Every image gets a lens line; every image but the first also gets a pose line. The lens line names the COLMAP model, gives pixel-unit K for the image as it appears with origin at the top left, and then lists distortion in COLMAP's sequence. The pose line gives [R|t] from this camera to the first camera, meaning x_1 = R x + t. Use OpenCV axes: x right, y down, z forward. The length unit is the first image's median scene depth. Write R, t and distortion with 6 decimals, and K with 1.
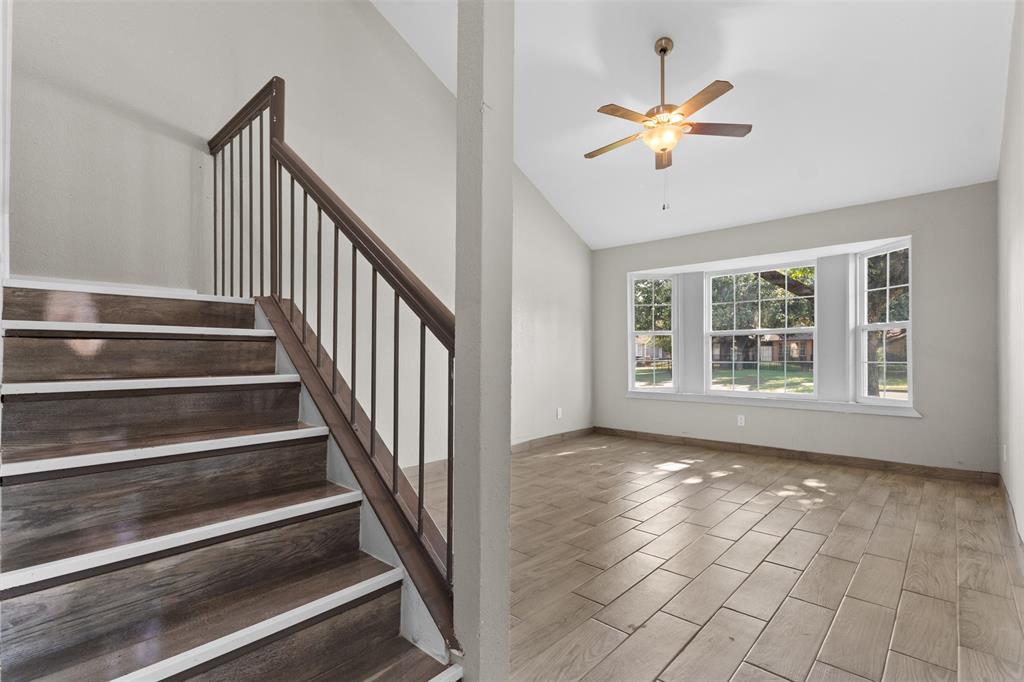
lens RADIAL K [[474.5, 0, 509.4], [0, 474.5, 348.0], [0, 0, 1]] dist [-0.002177, 0.004647]
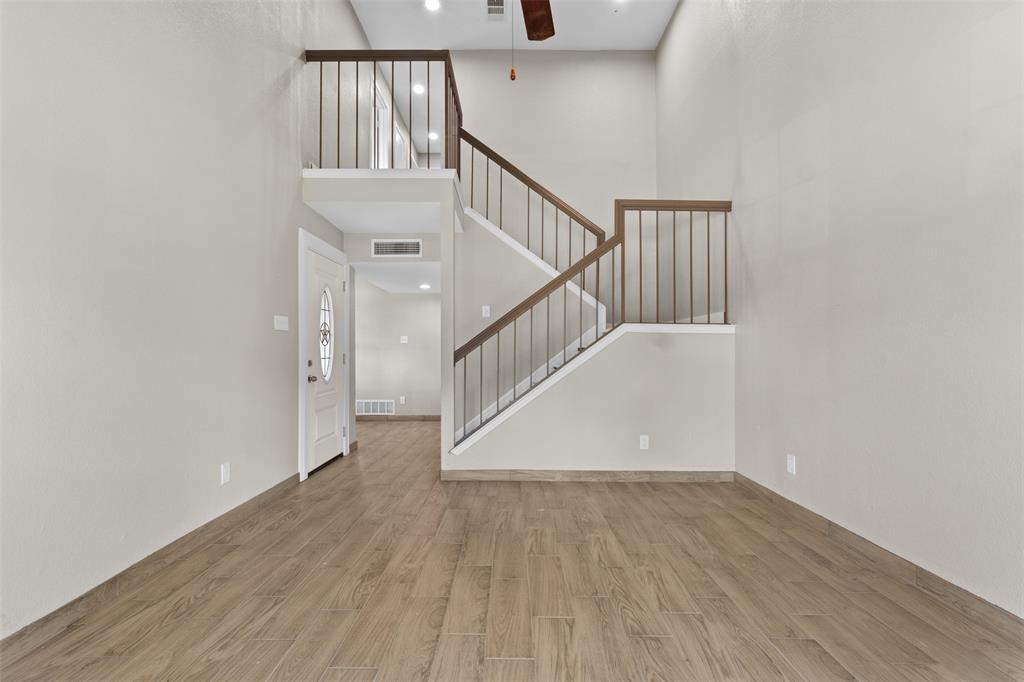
lens RADIAL K [[474.5, 0, 503.7], [0, 474.5, 347.6], [0, 0, 1]] dist [-0.002177, 0.004647]
pose [[-0.744587, -0.006866, -0.667490, 0.437744], [0.009206, 0.999746, -0.020553, 0.004763], [0.667462, -0.021449, -0.744335, 0.889688]]
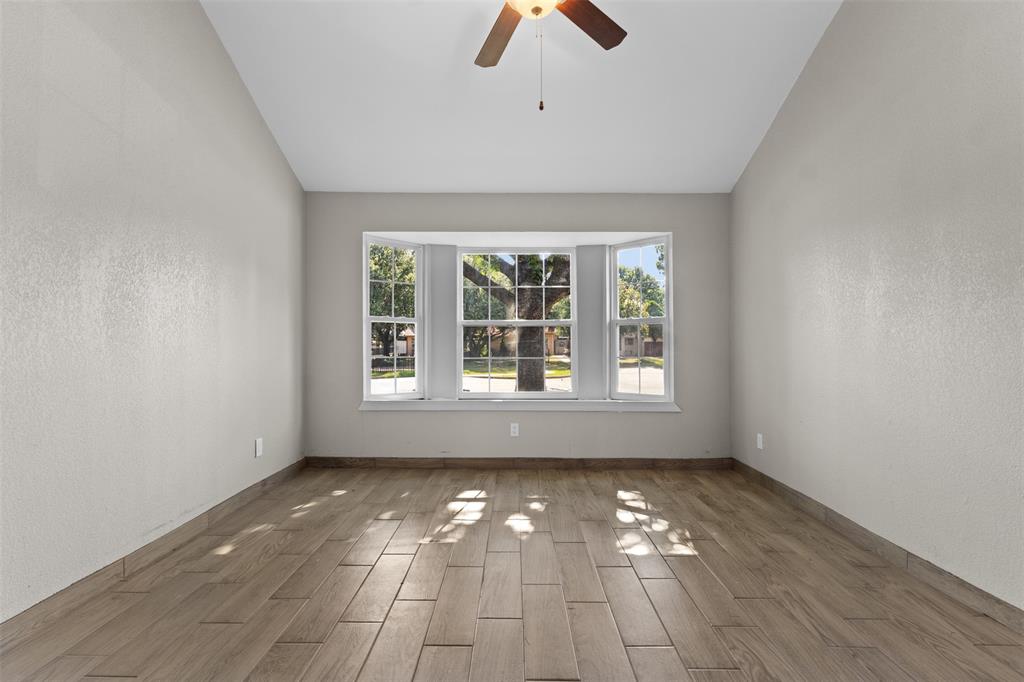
lens RADIAL K [[474.5, 0, 513.4], [0, 474.5, 341.4], [0, 0, 1]] dist [-0.002177, 0.004647]
pose [[0.738245, 0.013377, 0.674400, -0.066091], [-0.013070, 0.999899, -0.005526, 0.004445], [-0.674406, -0.004735, 0.738346, 0.376353]]
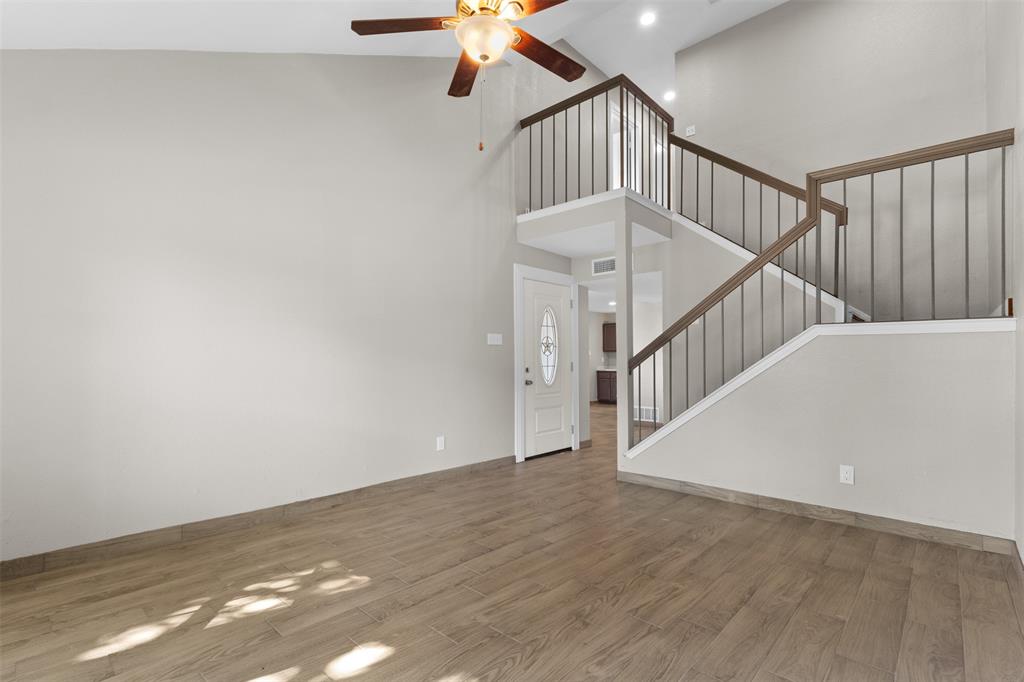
lens RADIAL K [[474.5, 0, 498.2], [0, 474.5, 363.8], [0, 0, 1]] dist [-0.002177, 0.004647]
pose [[-0.999877, 0.003003, 0.015416, 0.193894], [0.002867, 0.999957, -0.008862, 0.007145], [-0.015442, -0.008817, -0.999842, 1.076621]]
